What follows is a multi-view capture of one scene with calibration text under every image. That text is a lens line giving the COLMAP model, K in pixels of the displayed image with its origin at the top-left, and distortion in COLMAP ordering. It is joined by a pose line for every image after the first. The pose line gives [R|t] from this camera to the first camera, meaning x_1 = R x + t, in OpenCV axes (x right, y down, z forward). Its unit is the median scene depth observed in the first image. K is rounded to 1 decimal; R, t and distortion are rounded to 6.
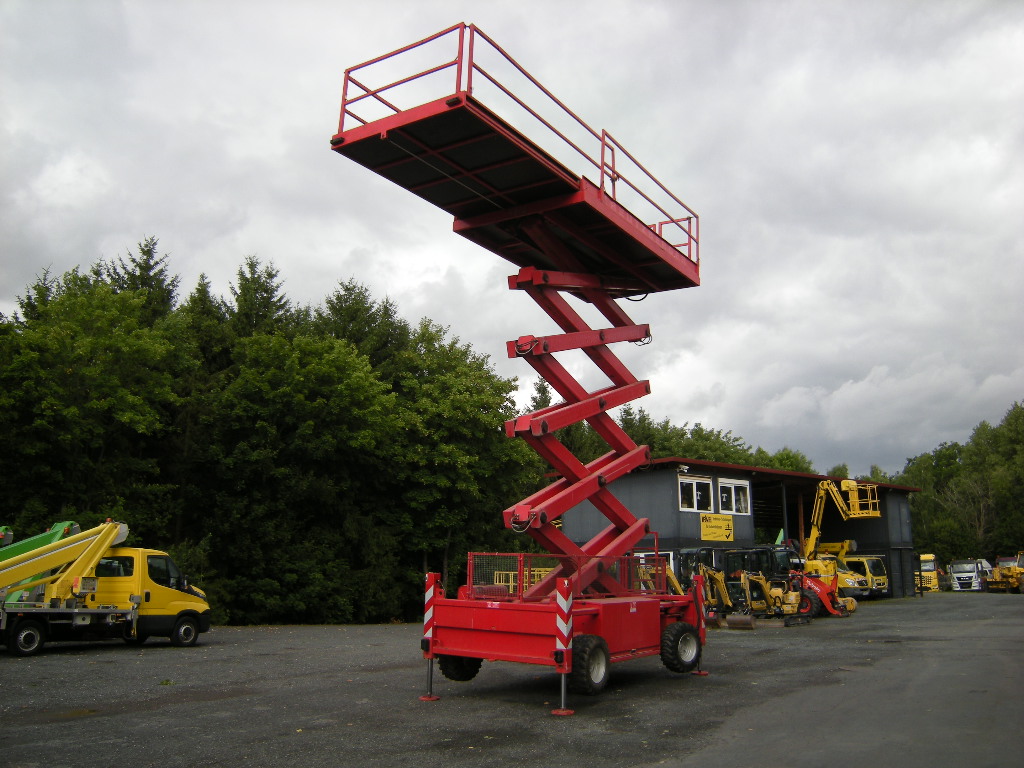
lens RADIAL K [[873.7, 0, 502.0], [0, 873.7, 381.7], [0, 0, 1]] dist [-0.096323, 0.011721]
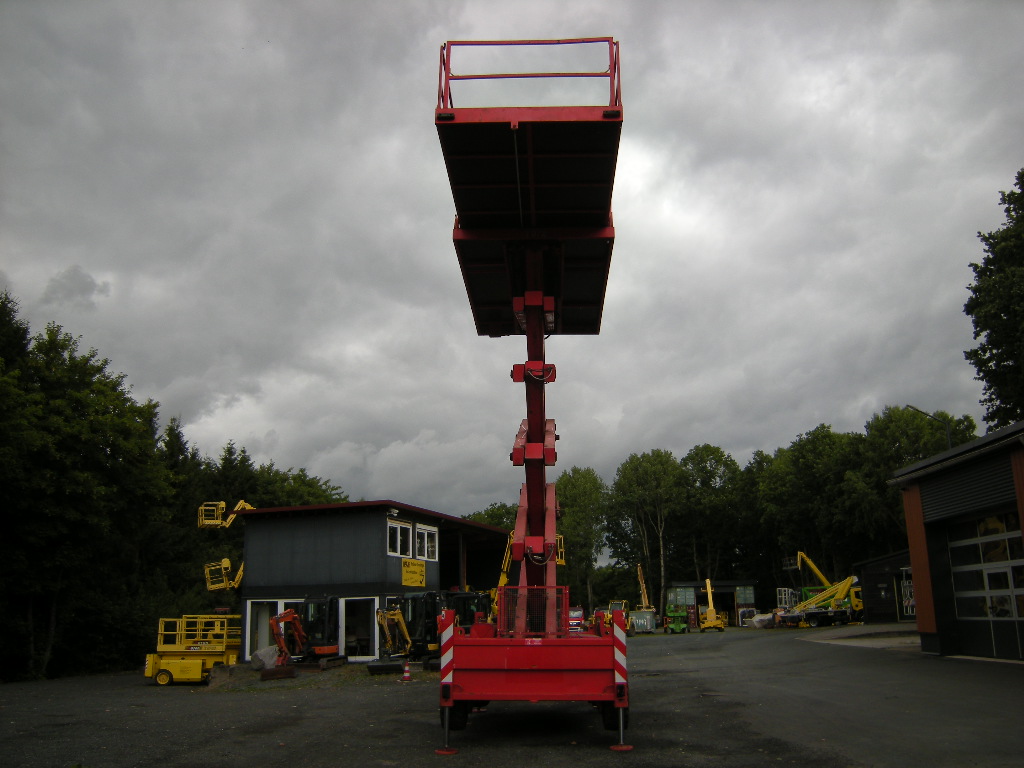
lens RADIAL K [[873.7, 0, 507.3], [0, 873.7, 383.1], [0, 0, 1]] dist [-0.096323, 0.011721]
pose [[0.851544, 0.117329, 0.510986, -0.144421], [-0.088505, 0.992820, -0.080473, 0.015382], [-0.516759, 0.023302, 0.855814, 0.055094]]
